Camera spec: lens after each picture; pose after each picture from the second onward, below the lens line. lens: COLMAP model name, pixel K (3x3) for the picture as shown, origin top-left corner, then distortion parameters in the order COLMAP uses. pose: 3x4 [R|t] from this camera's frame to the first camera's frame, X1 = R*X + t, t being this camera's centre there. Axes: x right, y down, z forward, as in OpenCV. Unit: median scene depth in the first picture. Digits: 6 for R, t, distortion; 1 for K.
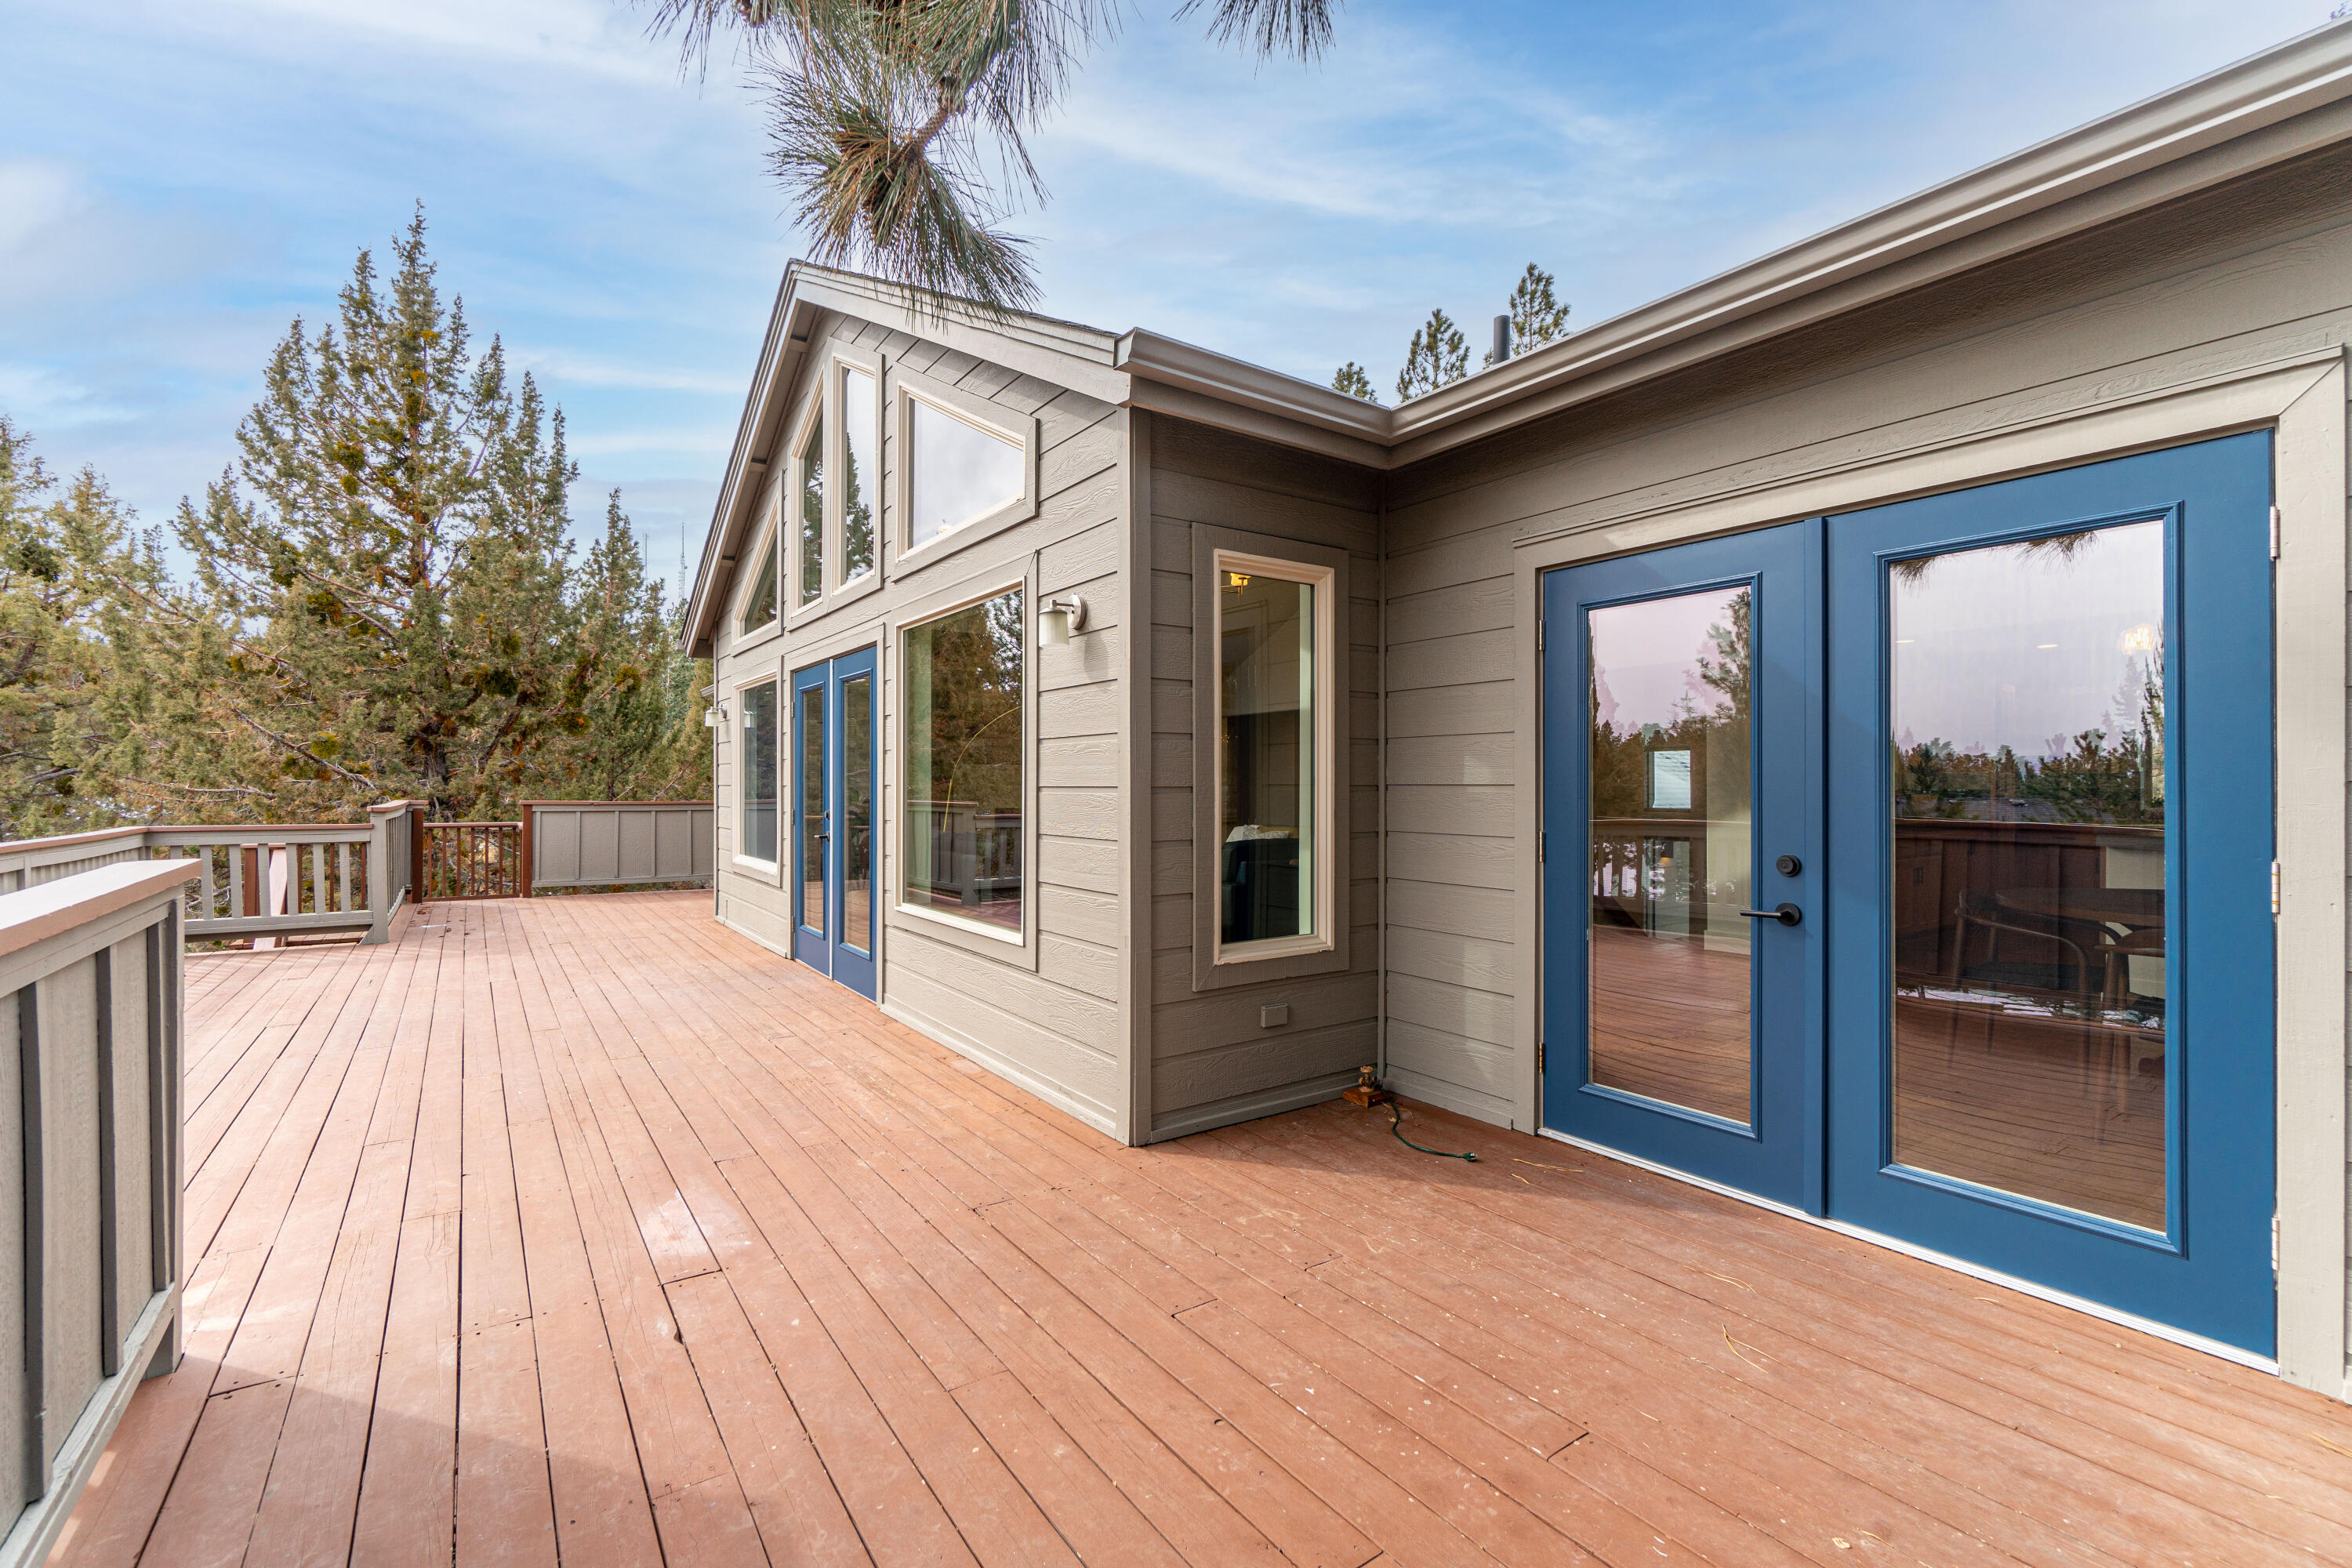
lens RADIAL K [[1014.0, 0, 1179.1], [0, 1014.0, 780.1], [0, 0, 1]] dist [-0.001094, -0.000172]
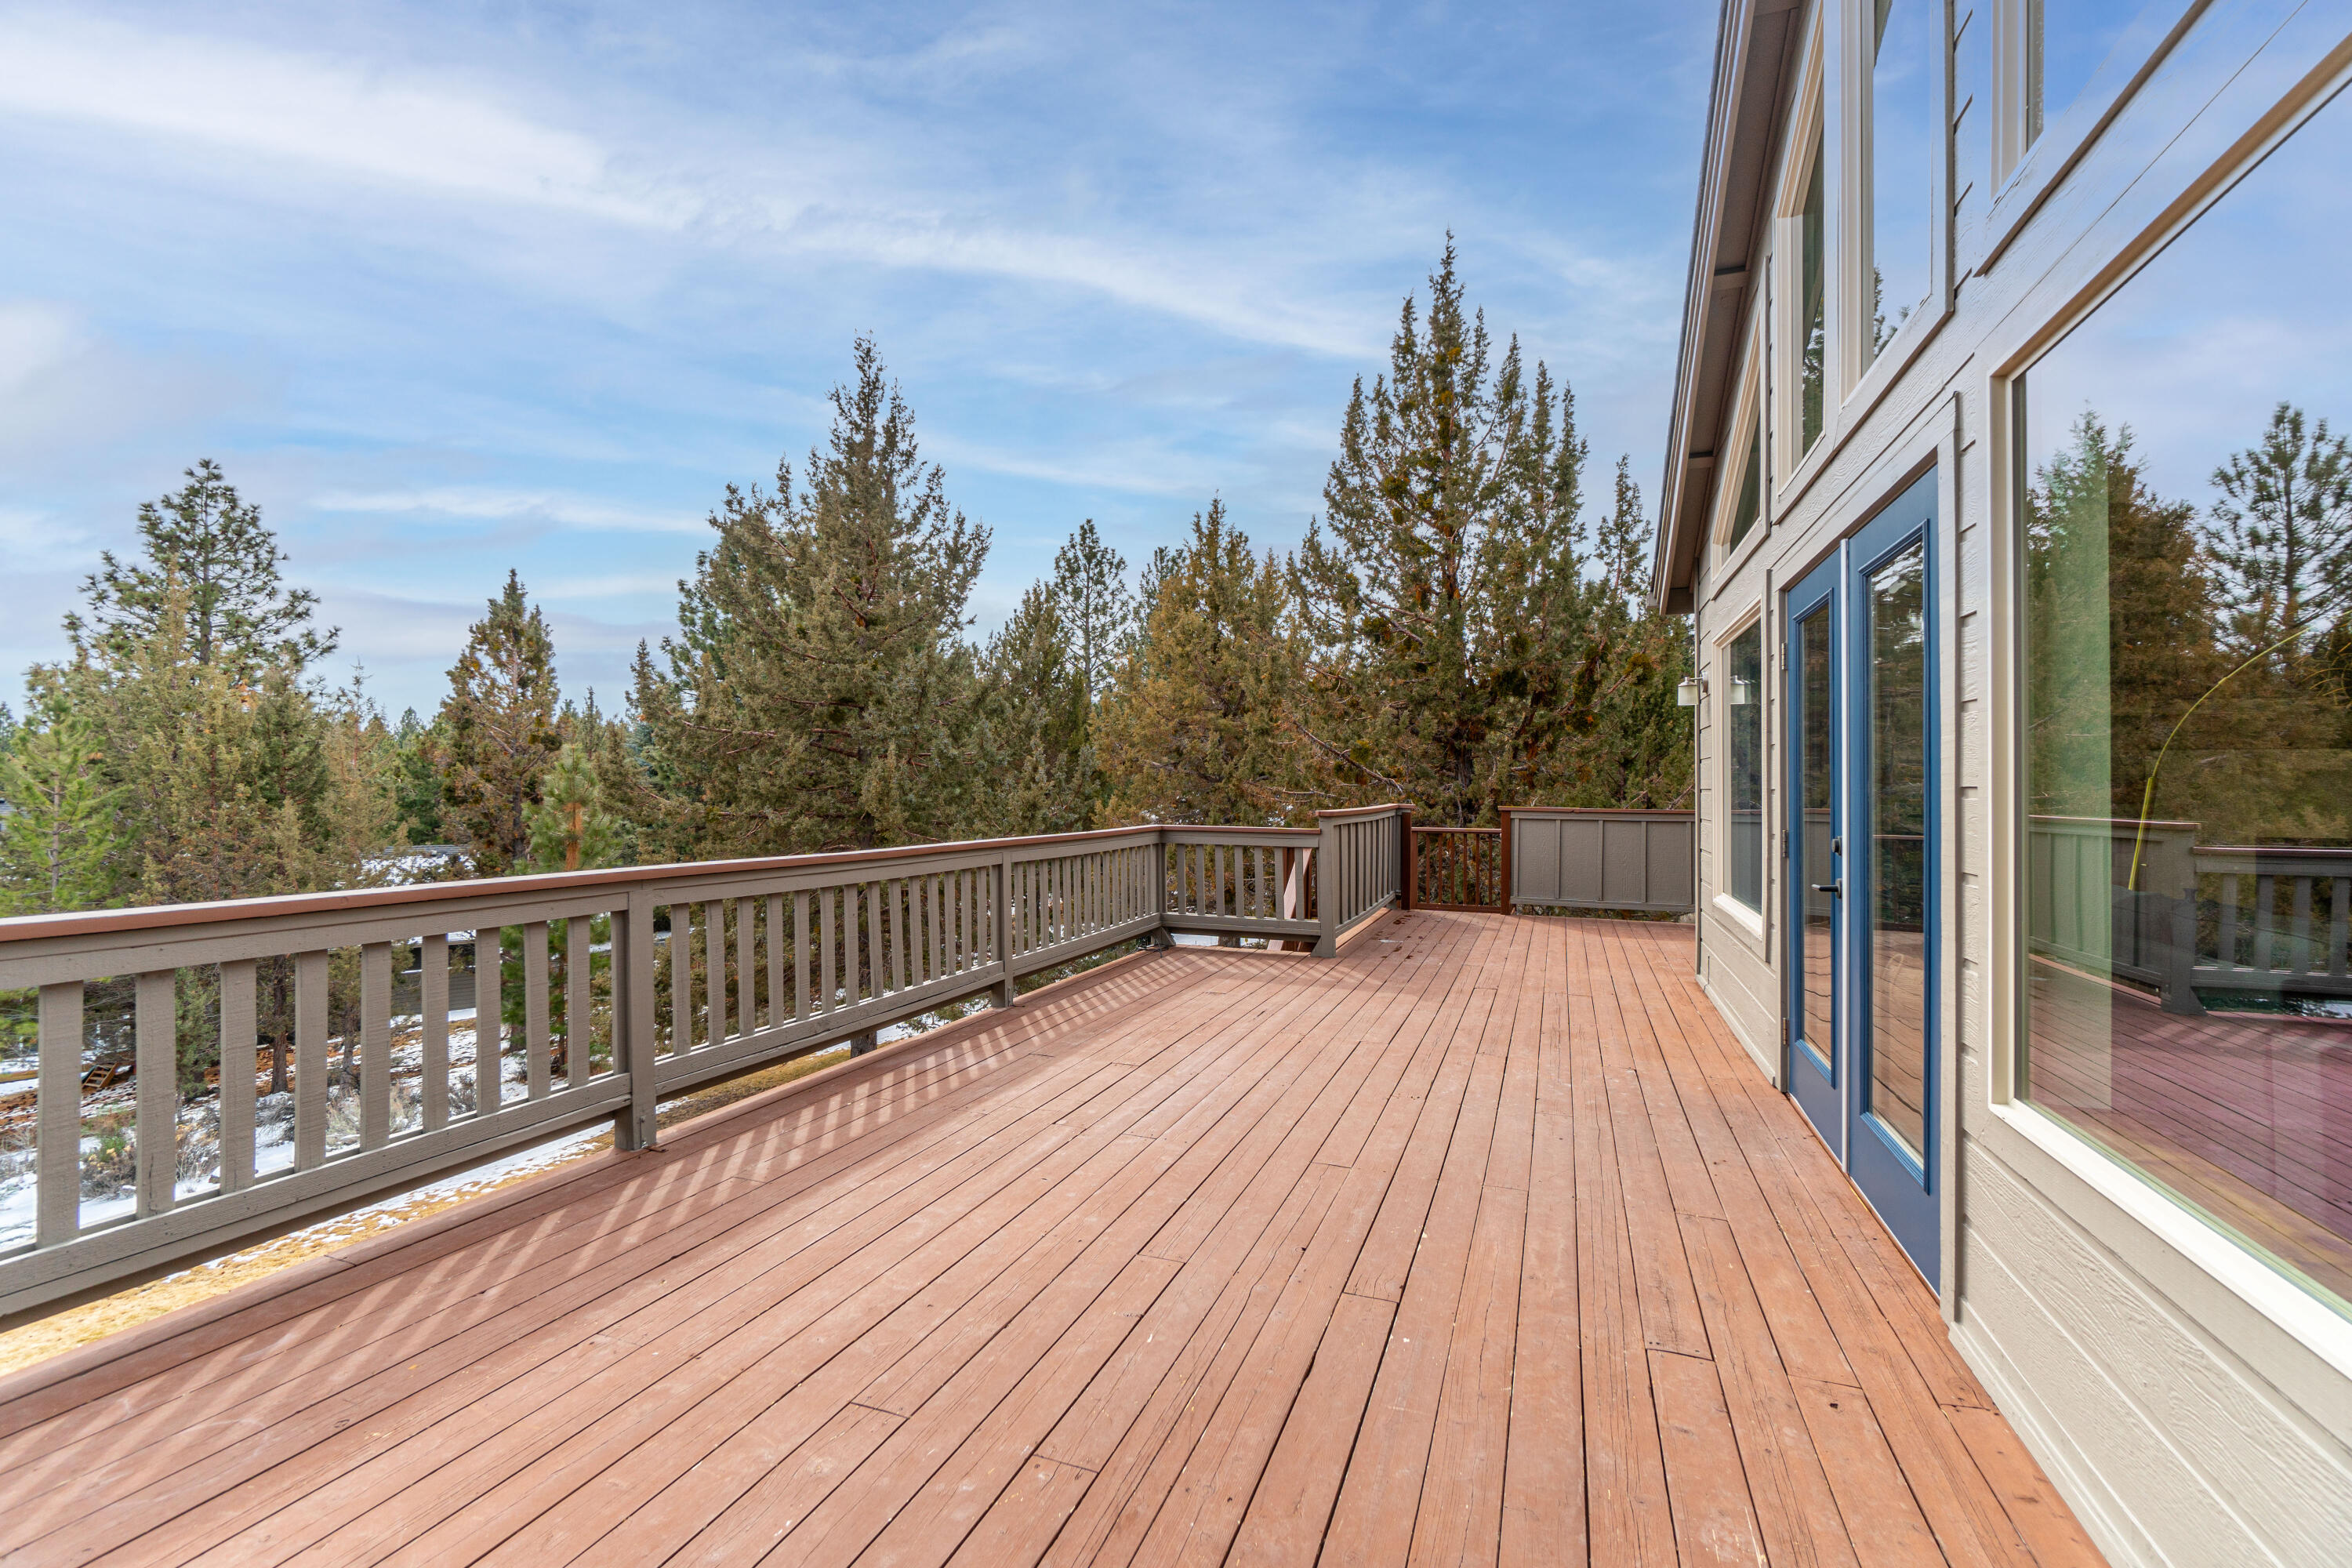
lens RADIAL K [[1014.0, 0, 1179.1], [0, 1014.0, 780.1], [0, 0, 1]] dist [-0.001094, -0.000172]
pose [[0.566025, -0.004331, -0.824376, -0.047718], [0.000434, 0.999988, -0.004955, 0.001103], [0.824388, 0.002447, 0.566020, 0.184147]]
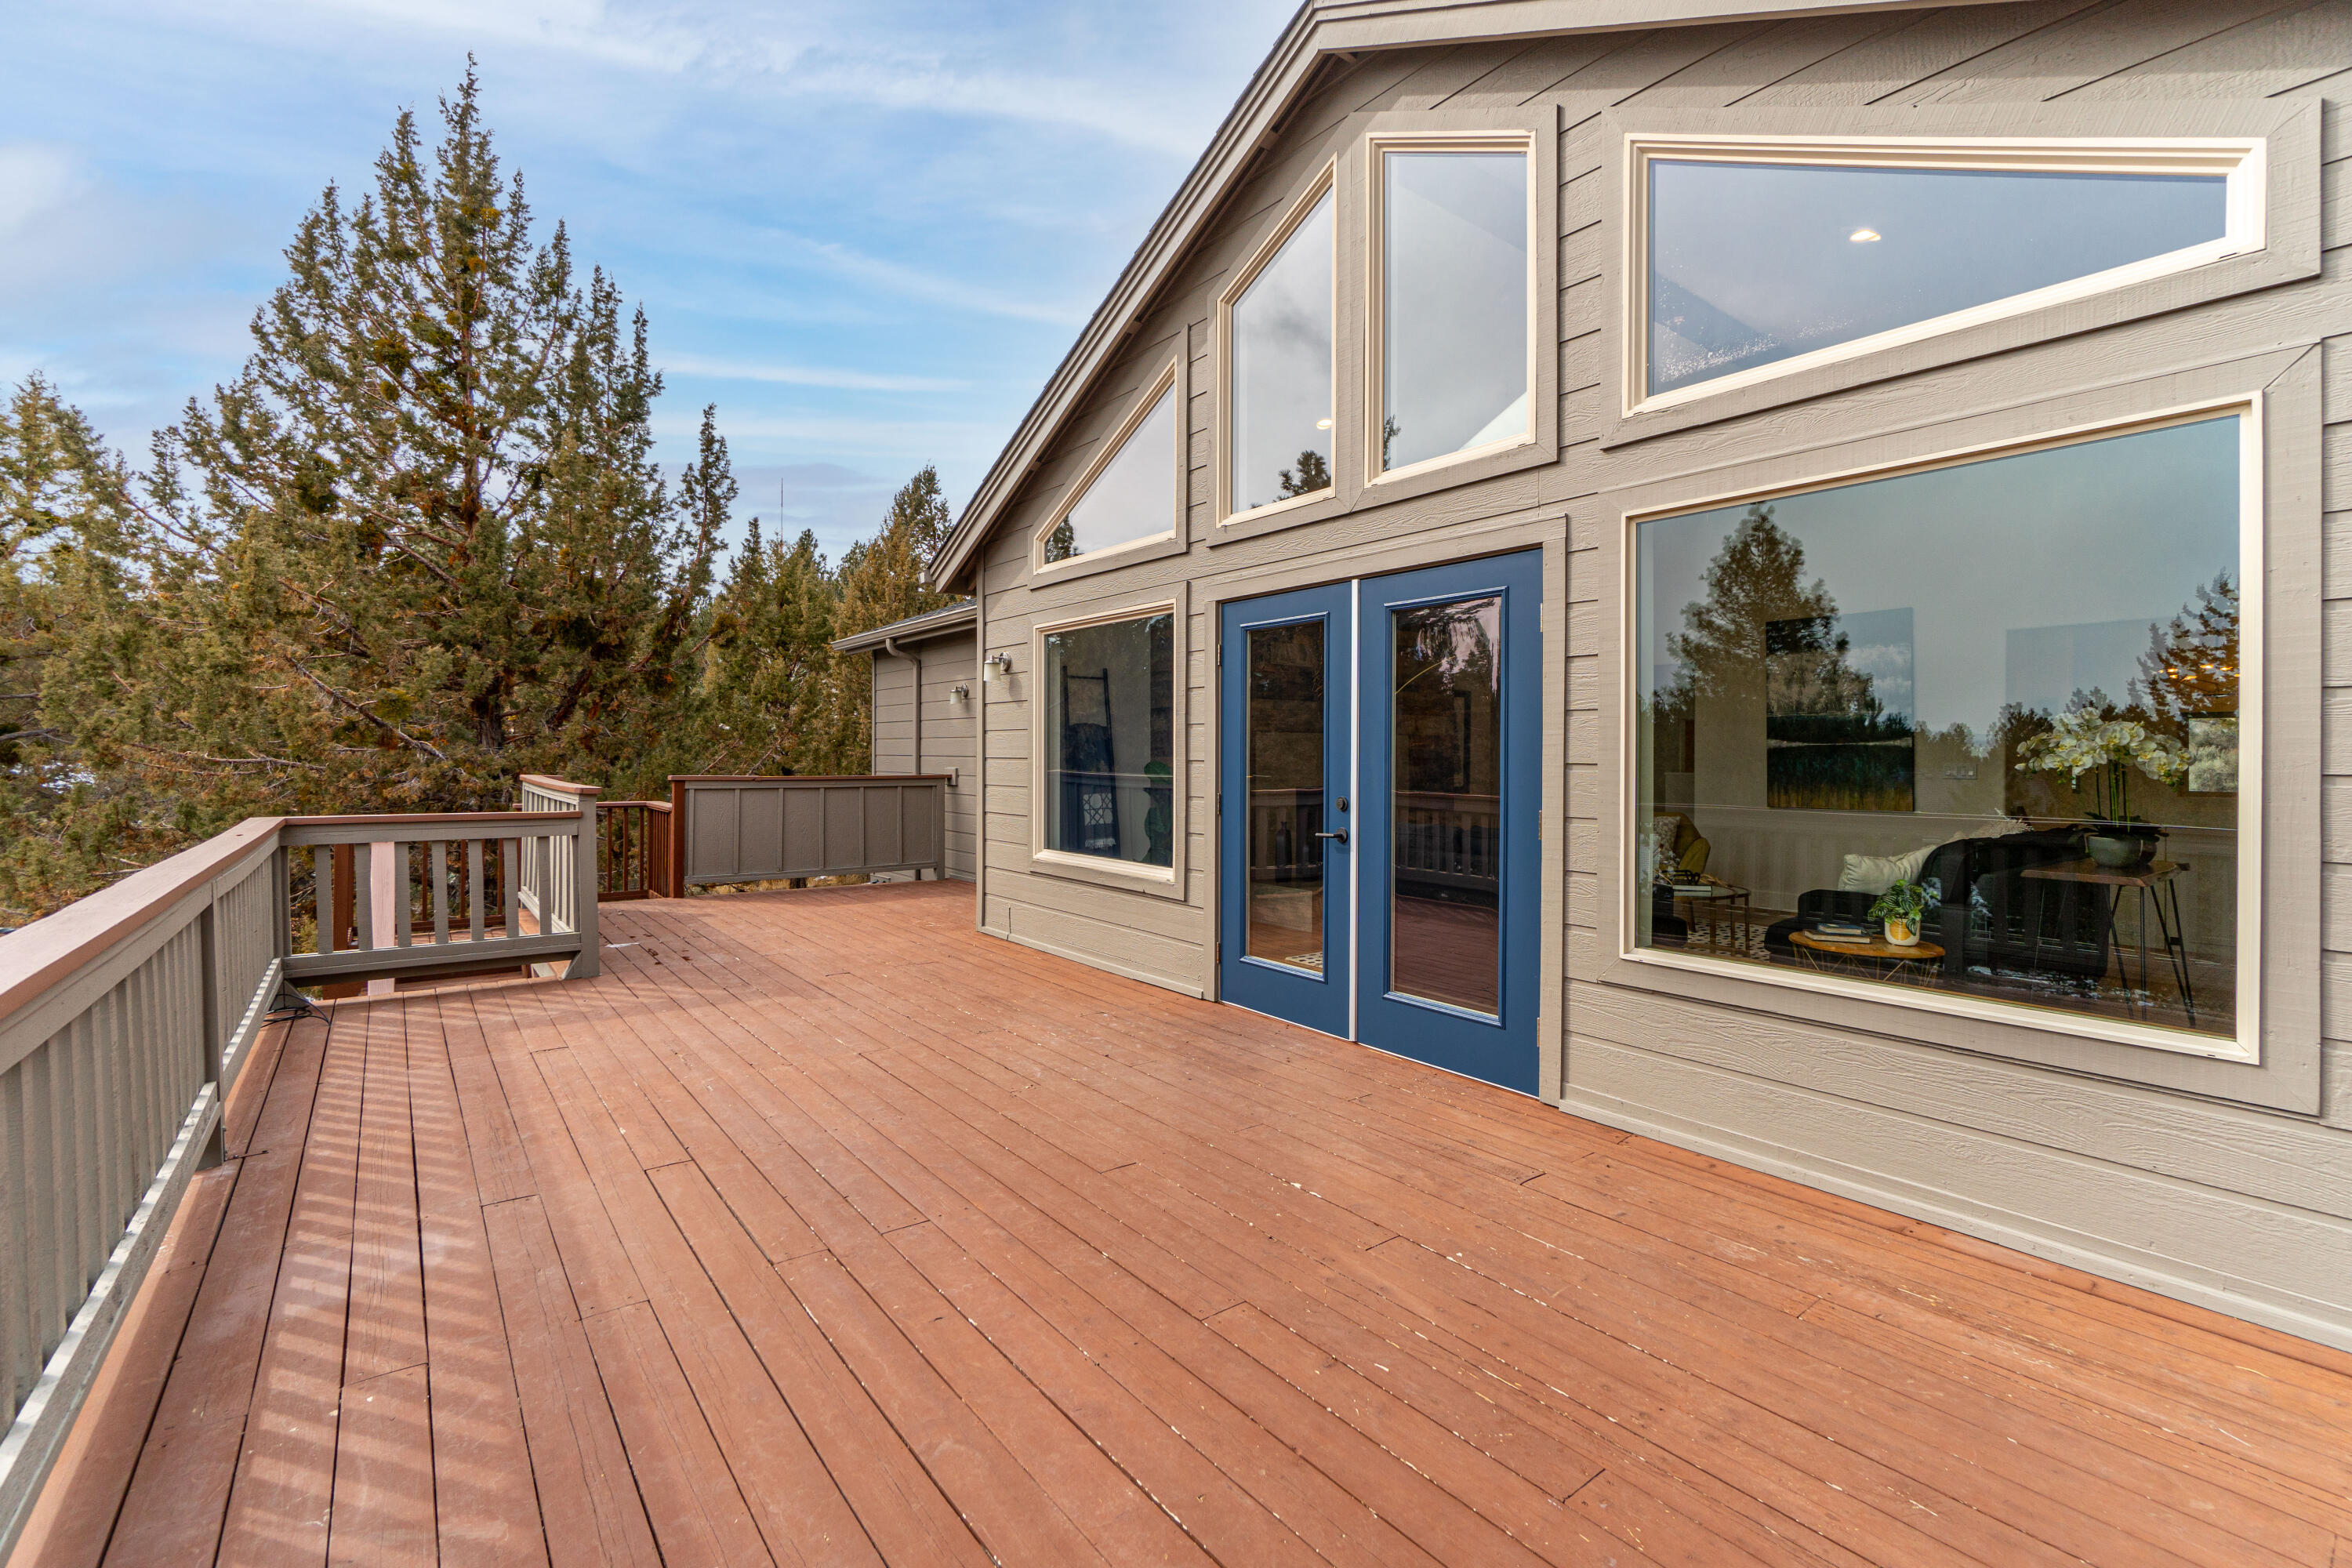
lens RADIAL K [[1025.4, 0, 1190.8], [0, 1025.4, 753.2], [0, 0, 1]] dist [0.000252, 0.000302]
pose [[0.998834, 0.002713, 0.048206, -0.204952], [-0.002926, 0.999986, 0.004348, -0.001268], [-0.048193, -0.004484, 0.998828, 0.128745]]
